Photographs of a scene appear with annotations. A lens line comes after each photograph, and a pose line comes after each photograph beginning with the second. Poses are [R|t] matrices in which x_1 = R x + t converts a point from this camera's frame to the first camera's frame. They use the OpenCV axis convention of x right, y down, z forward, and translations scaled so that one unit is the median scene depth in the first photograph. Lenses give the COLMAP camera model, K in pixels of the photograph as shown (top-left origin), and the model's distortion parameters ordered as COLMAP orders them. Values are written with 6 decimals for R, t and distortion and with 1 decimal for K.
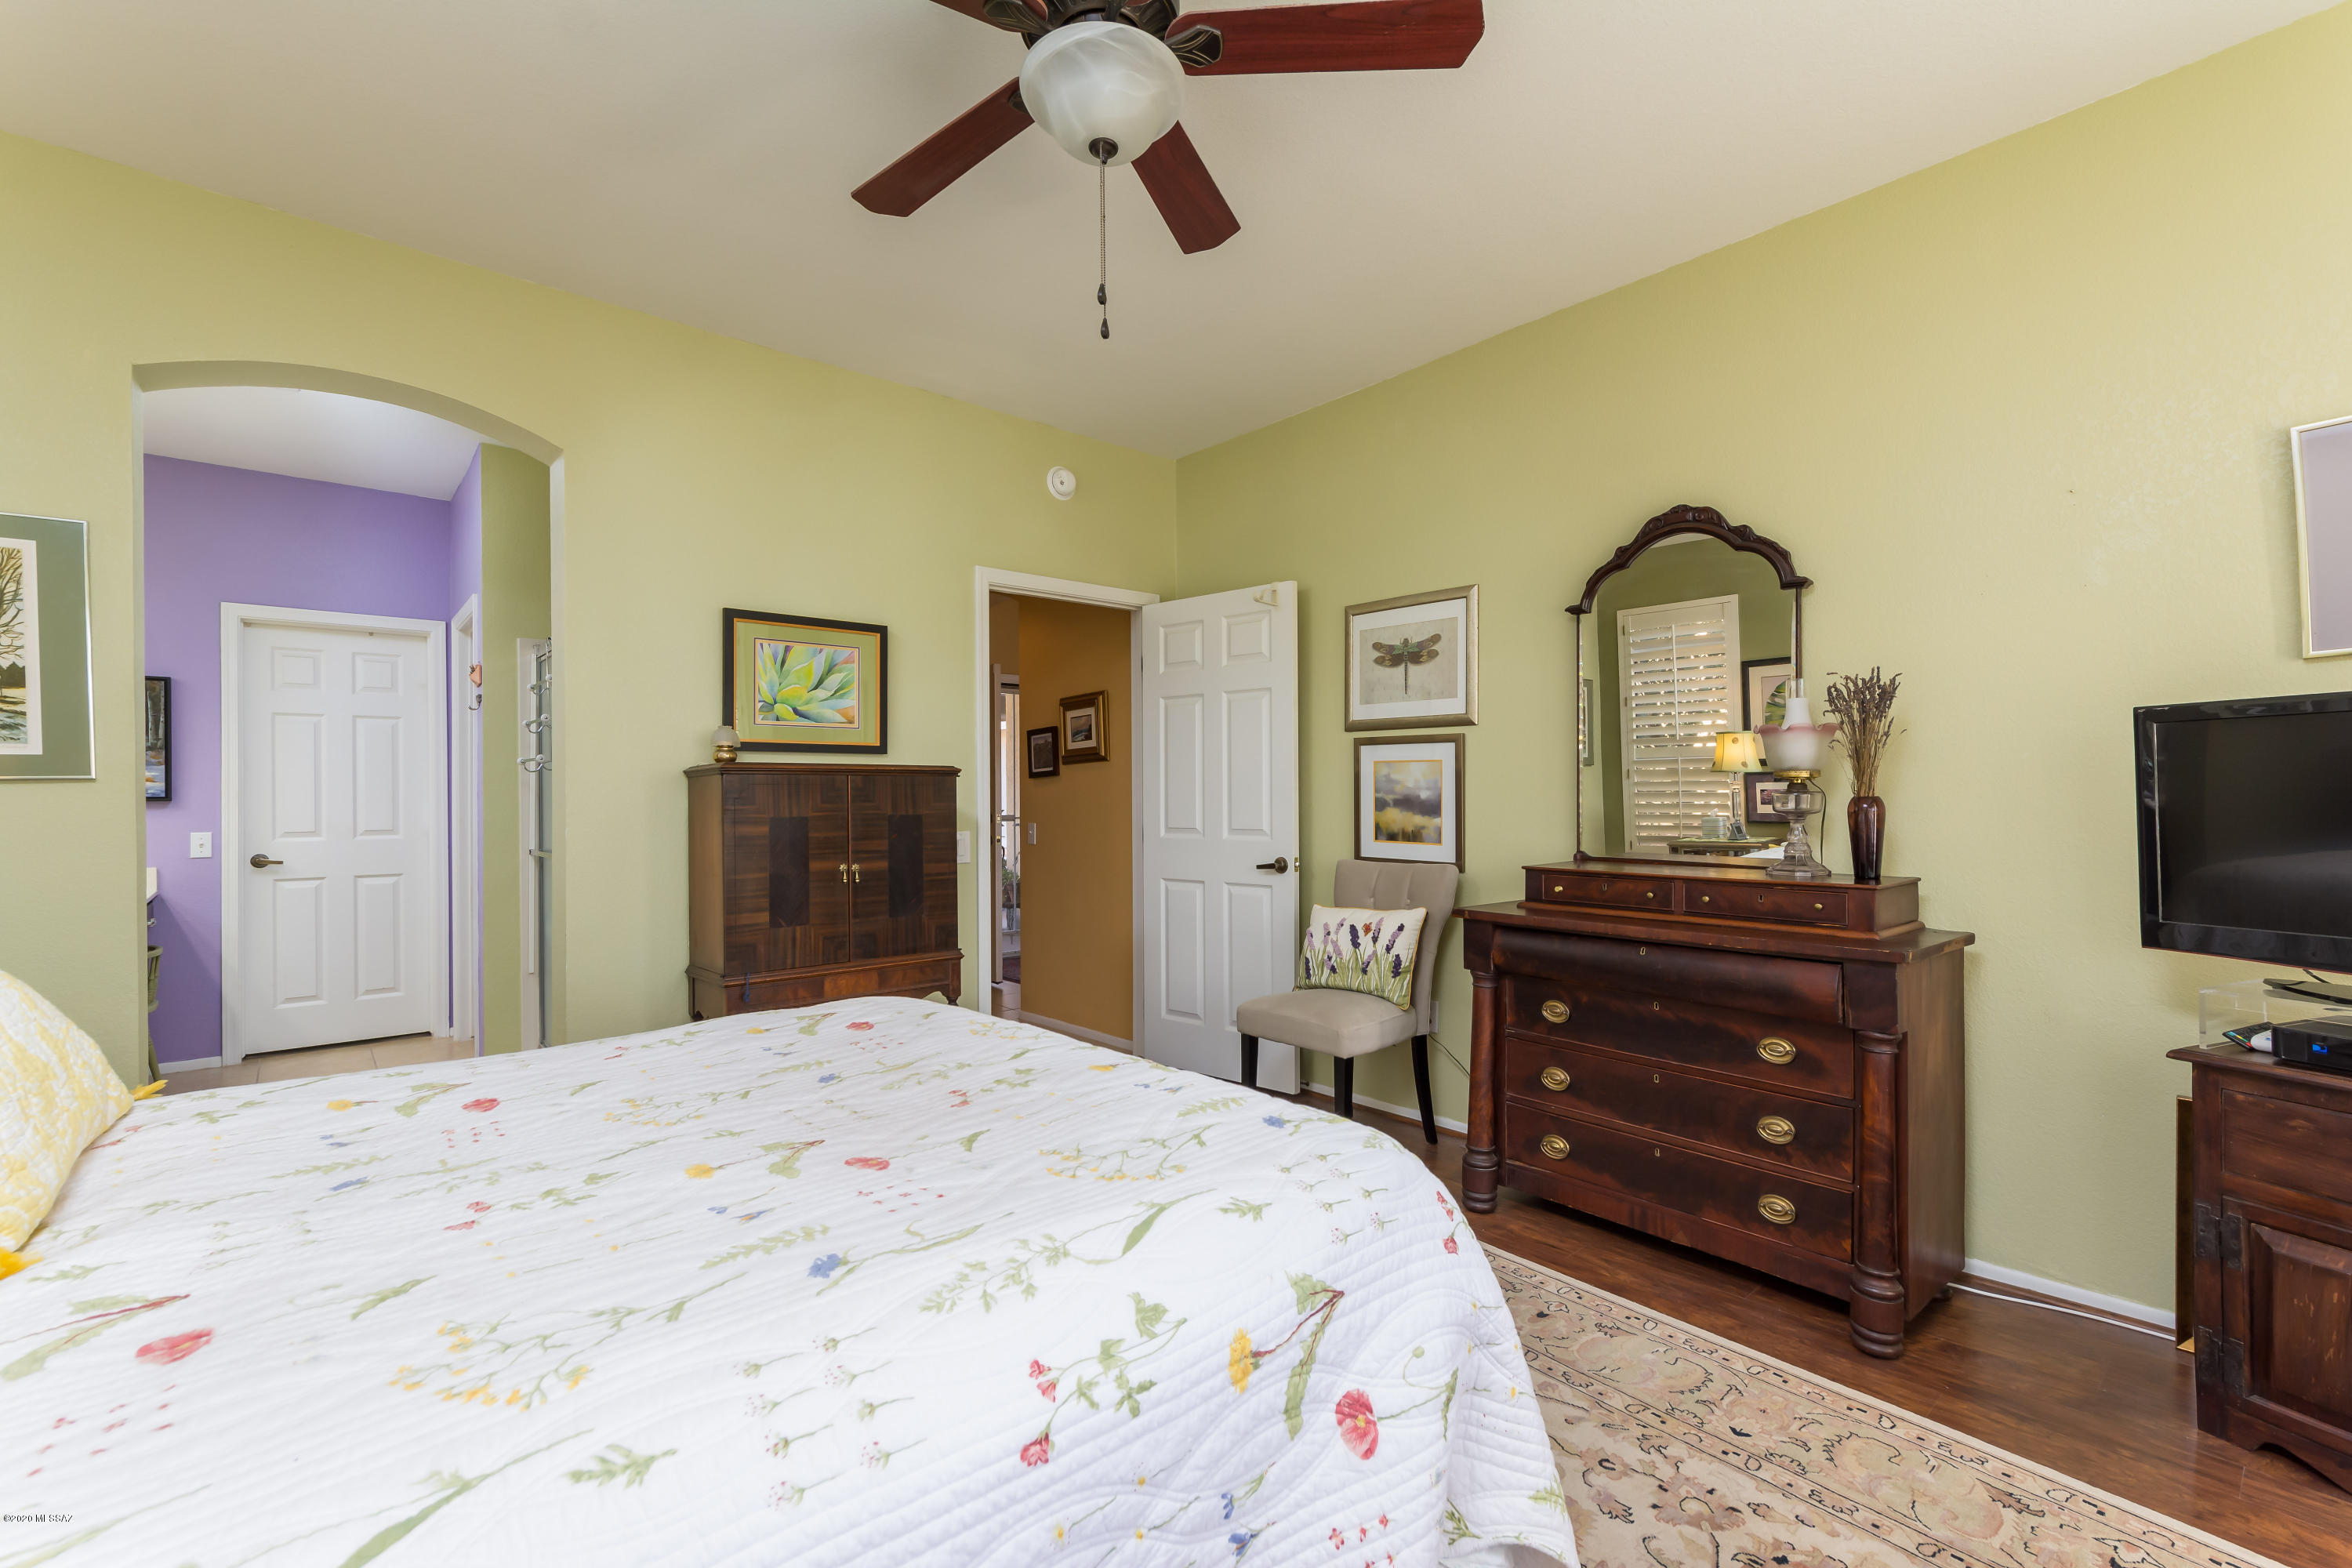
lens RADIAL K [[1025.6, 0, 1183.1], [0, 1025.6, 795.9], [0, 0, 1]] dist [-0.003689, 0.000138]
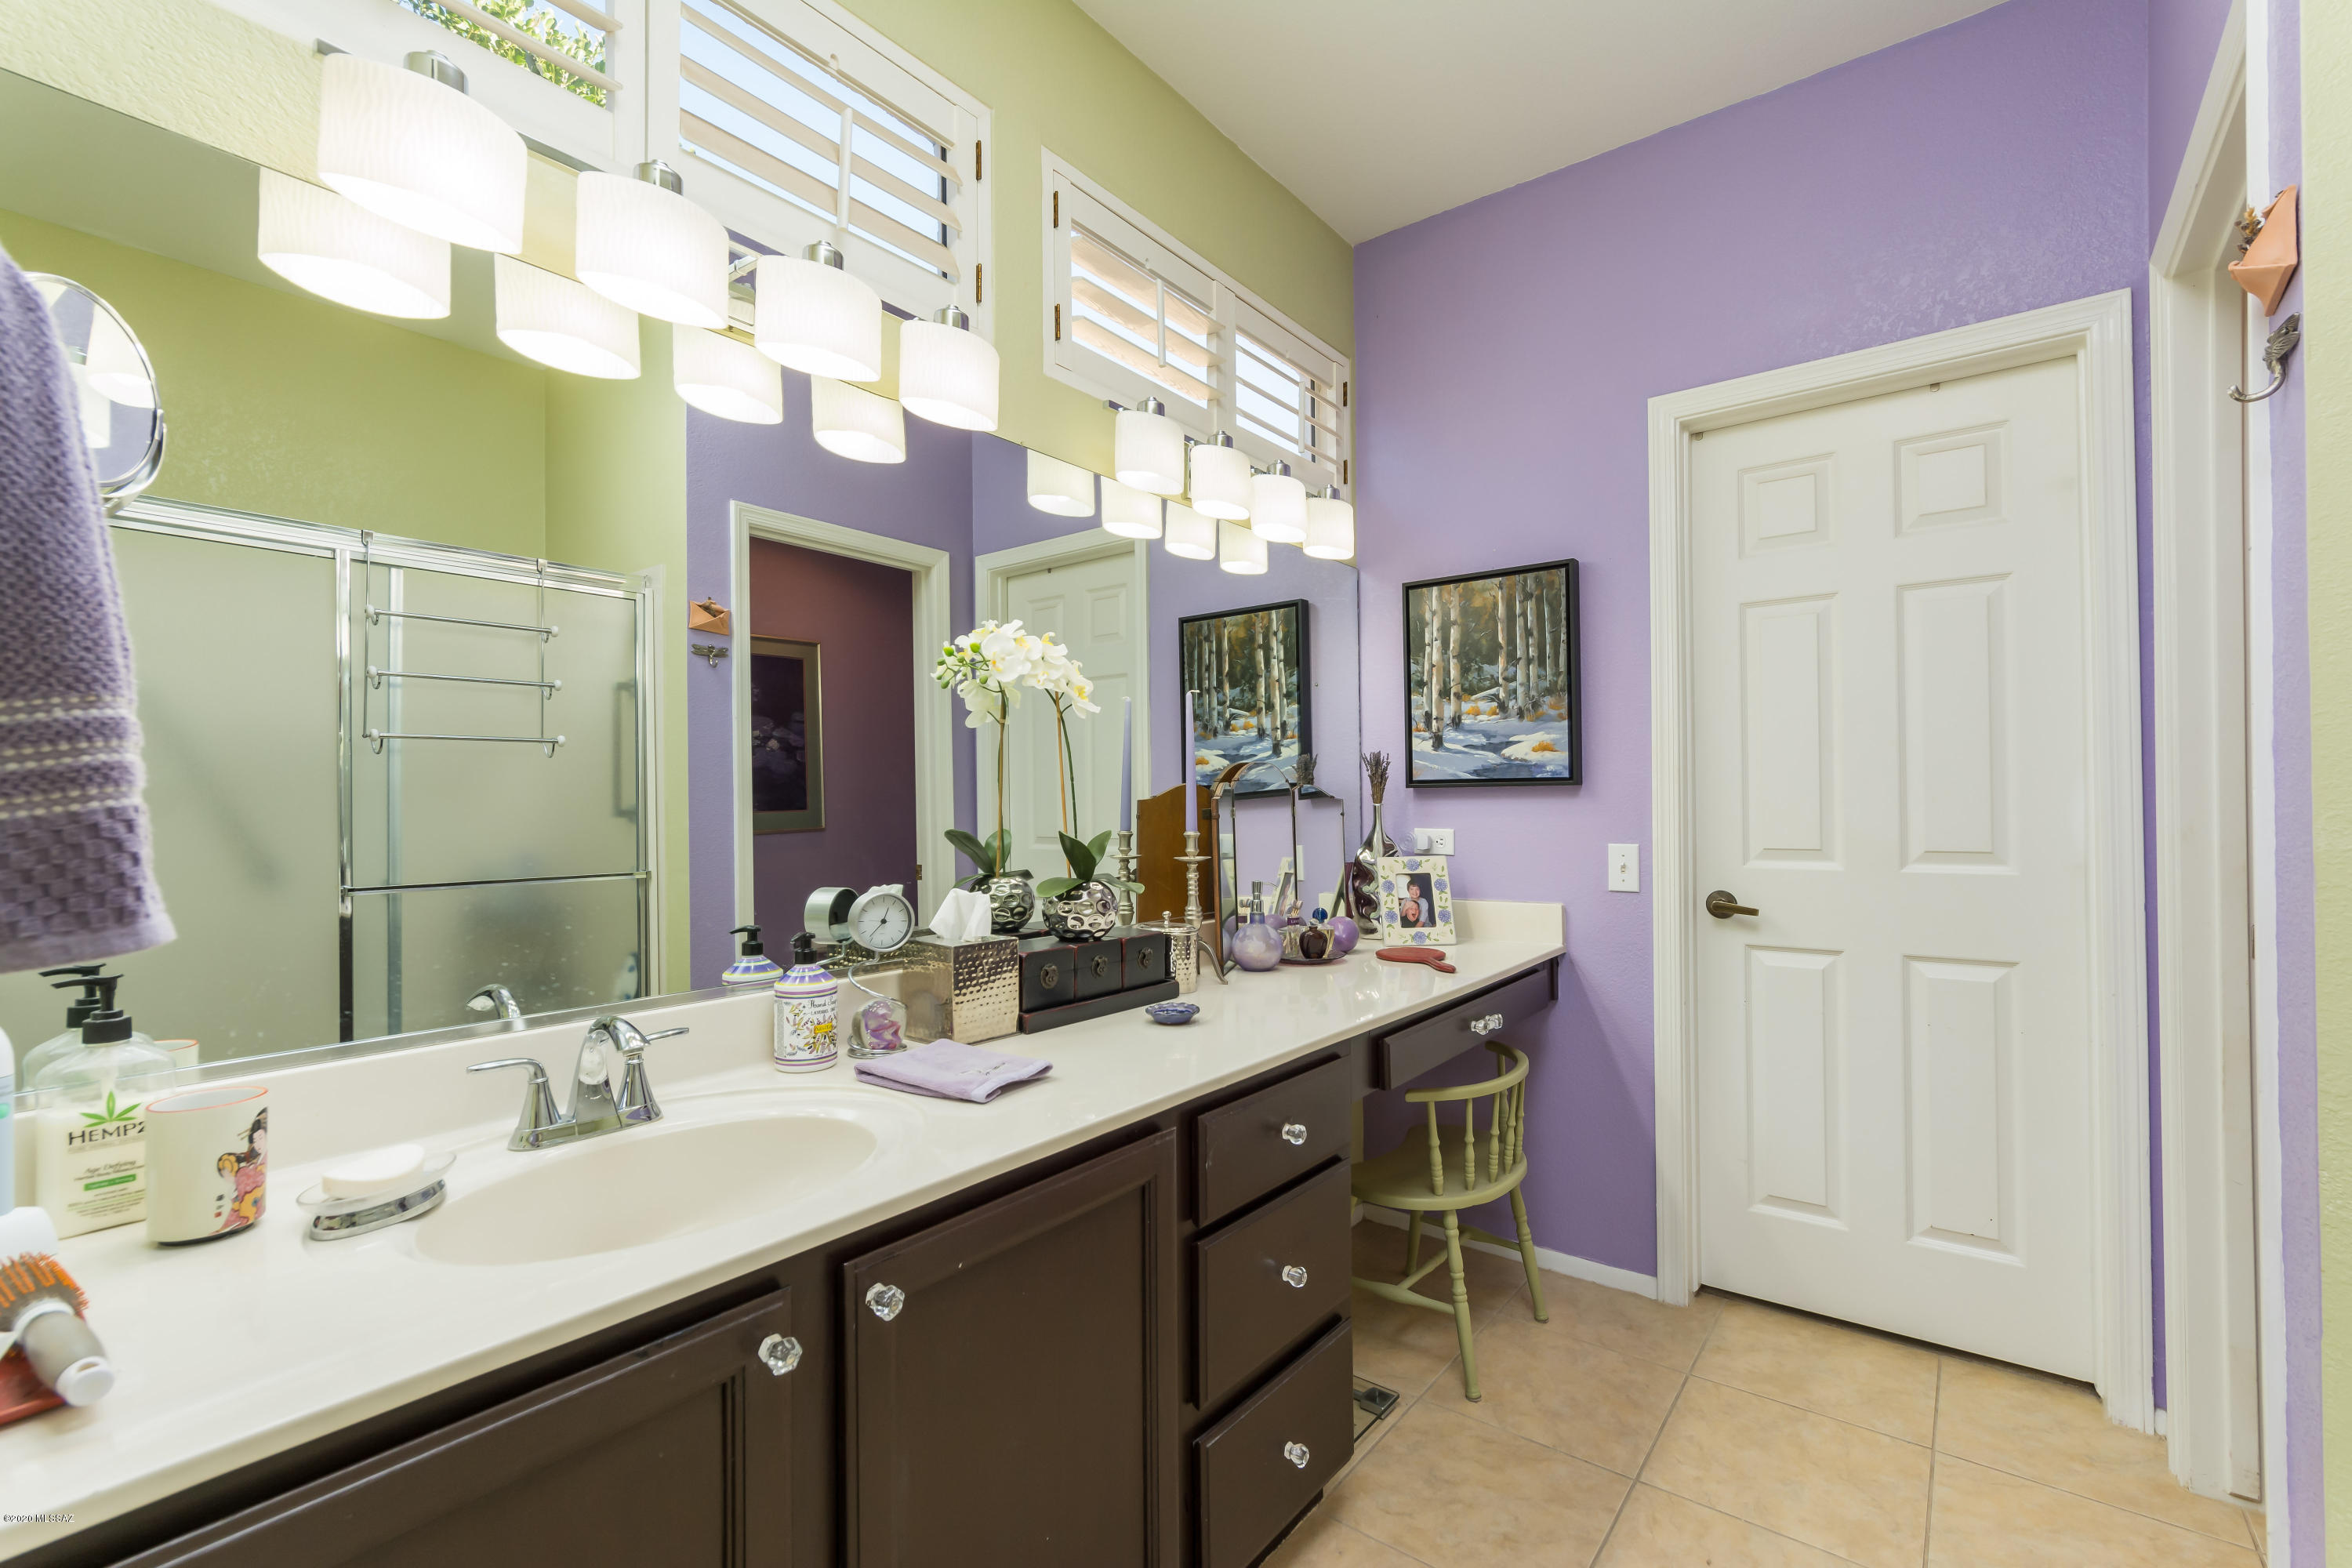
lens RADIAL K [[1025.6, 0, 1175.8], [0, 1025.6, 793.3], [0, 0, 1]] dist [-0.003689, 0.000138]
pose [[0.167960, -0.003974, -0.985786, -0.464212], [0.005911, 0.999978, -0.003024, 0.009415], [0.985776, -0.005319, 0.167980, 0.667213]]
